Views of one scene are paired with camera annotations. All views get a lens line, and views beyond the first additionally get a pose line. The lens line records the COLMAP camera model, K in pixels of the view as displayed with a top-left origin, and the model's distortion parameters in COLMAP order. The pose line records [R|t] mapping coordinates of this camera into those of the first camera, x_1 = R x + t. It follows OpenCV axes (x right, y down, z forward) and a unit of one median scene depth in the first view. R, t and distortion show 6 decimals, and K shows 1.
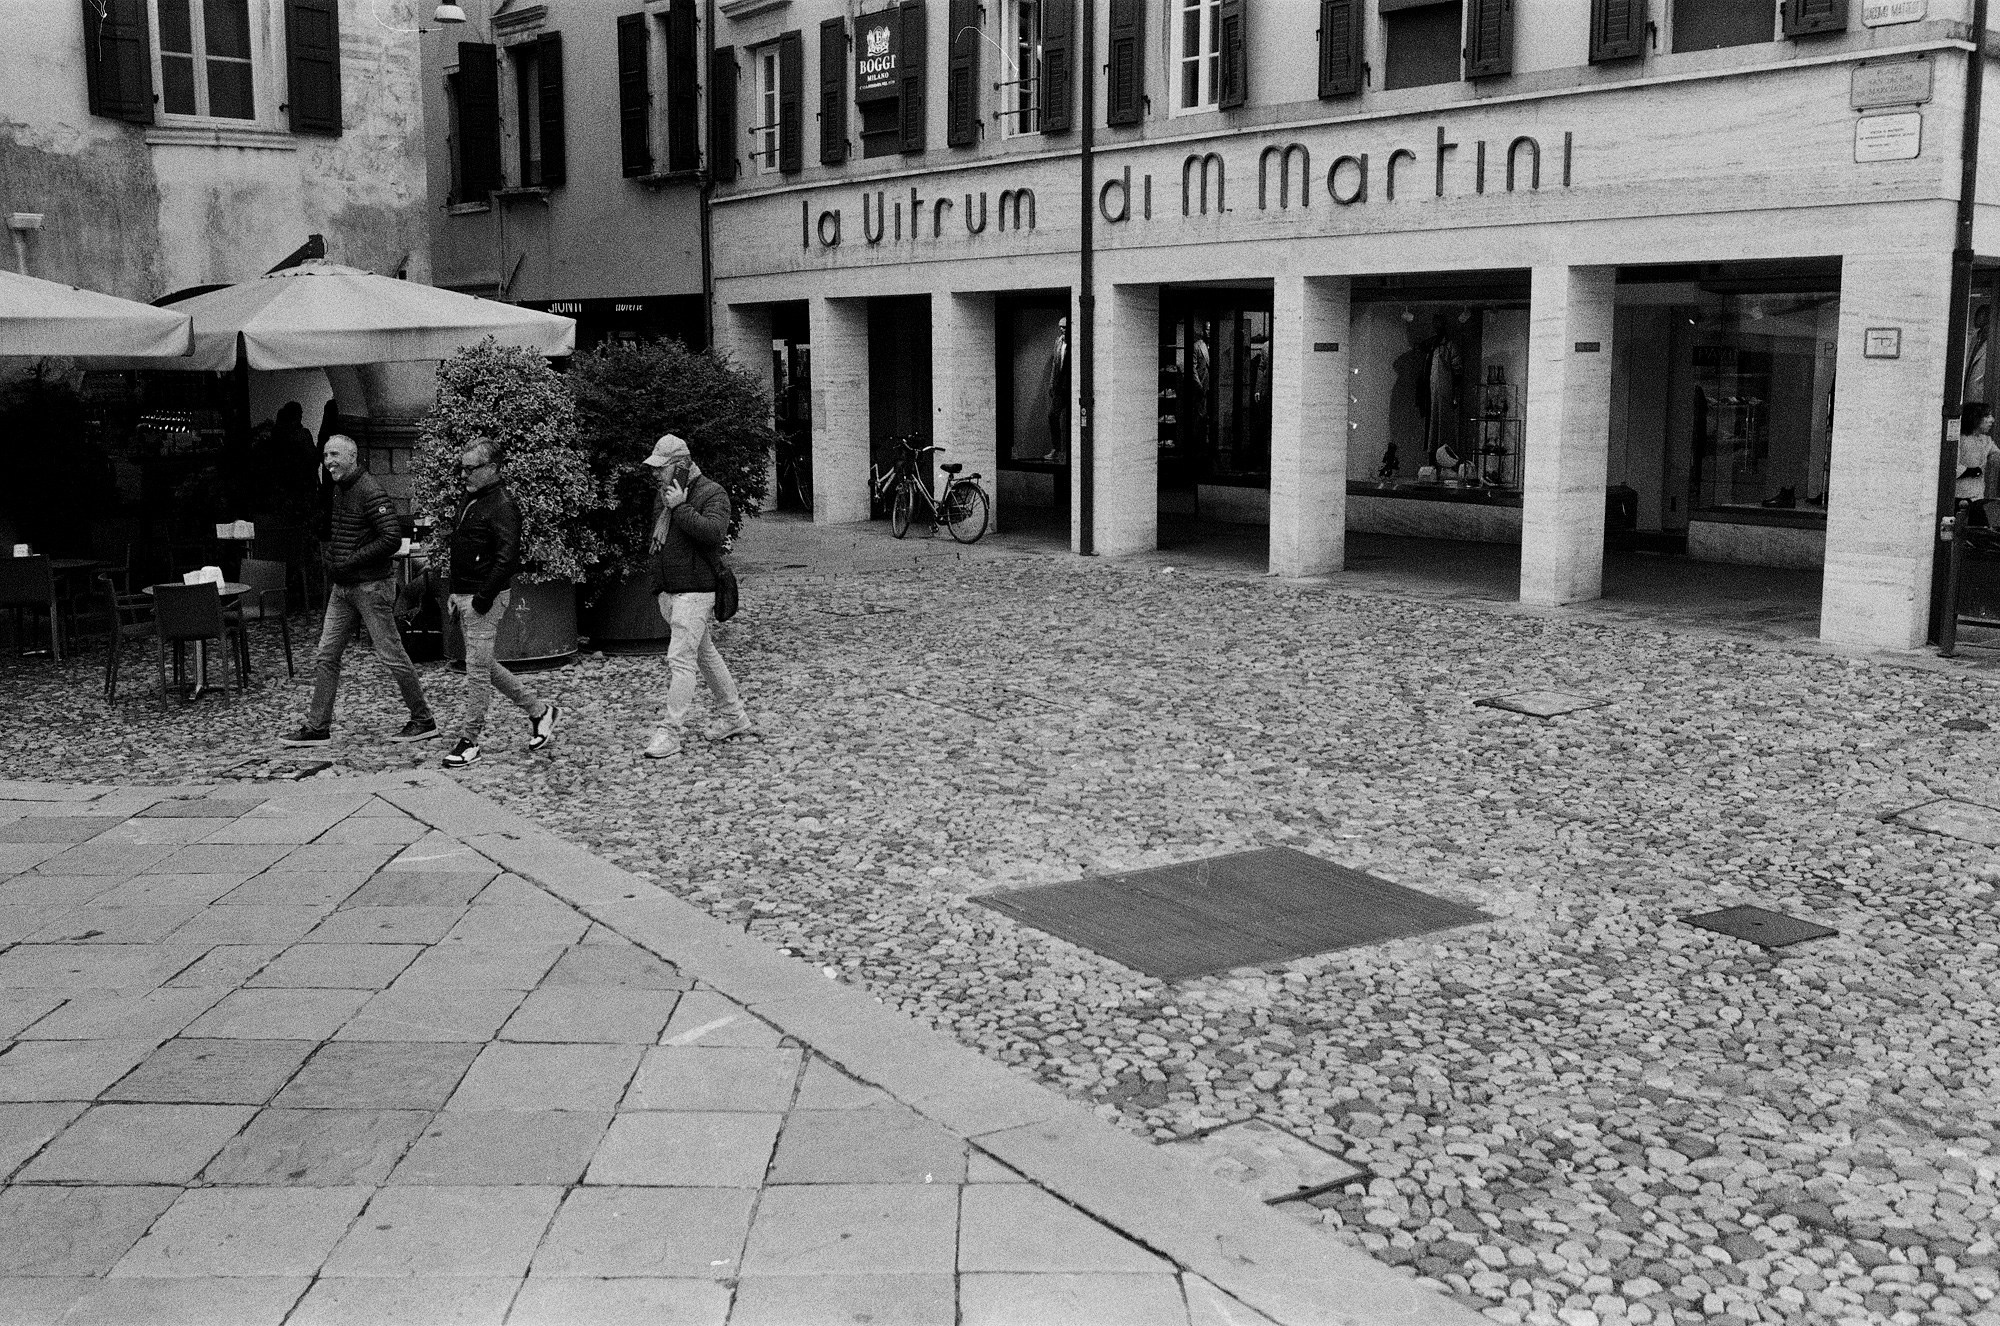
lens RADIAL K [[1926.9, 0, 1000.0], [0, 1926.9, 663.0], [0, 0, 1]] dist [-0.037697, 0.027744]
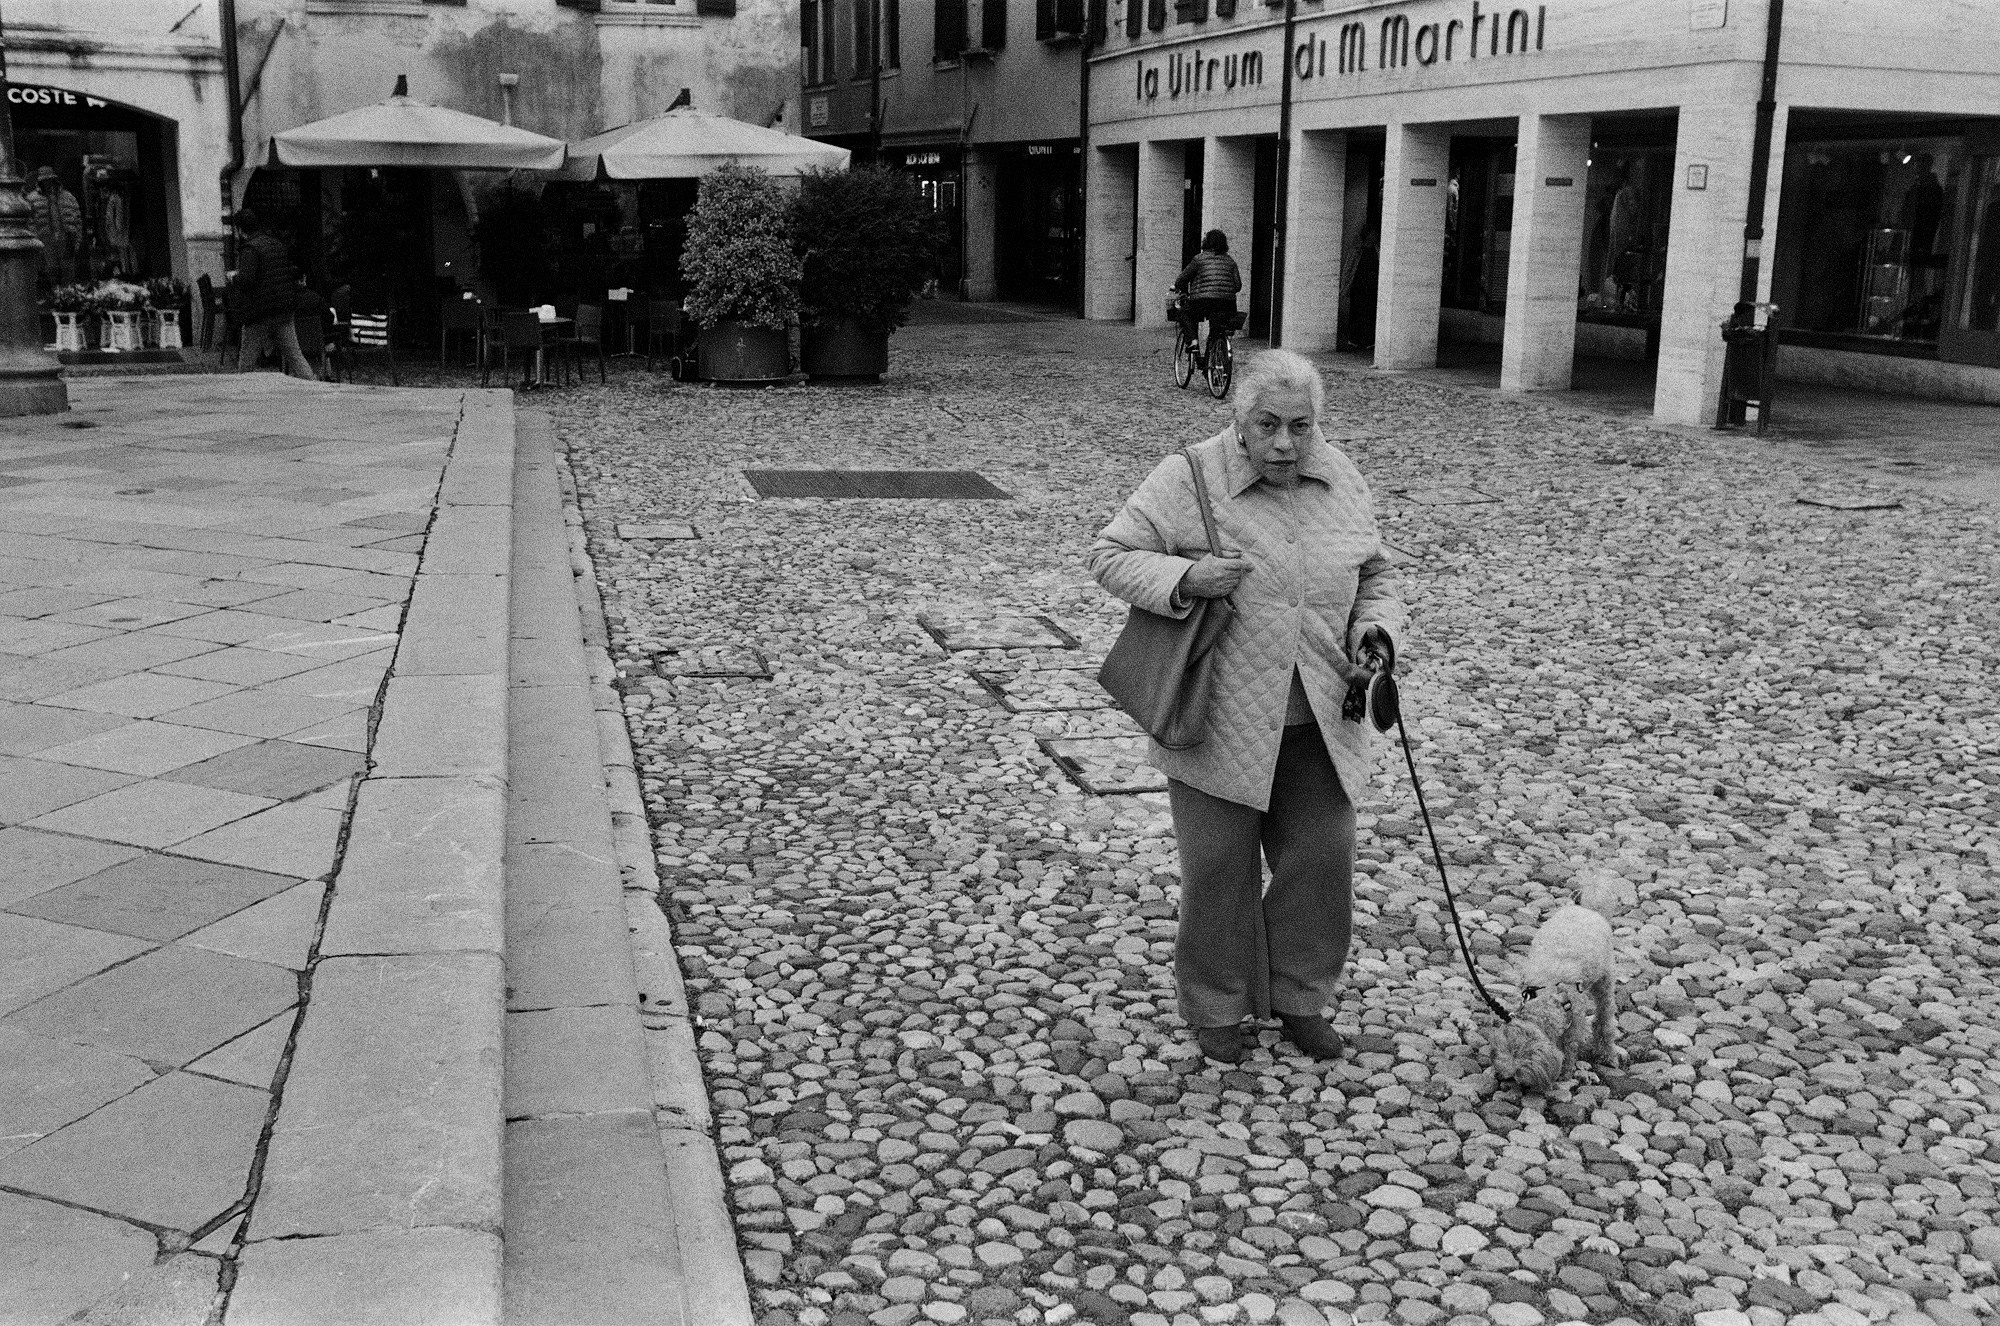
lens RADIAL K [[1926.9, 0, 1000.0], [0, 1926.9, 663.0], [0, 0, 1]] dist [-0.037697, 0.027744]
pose [[0.933417, 0.102106, -0.343959, 0.339843], [-0.076920, 0.993310, 0.086128, 0.051960], [0.350452, -0.053936, 0.935026, -0.239835]]
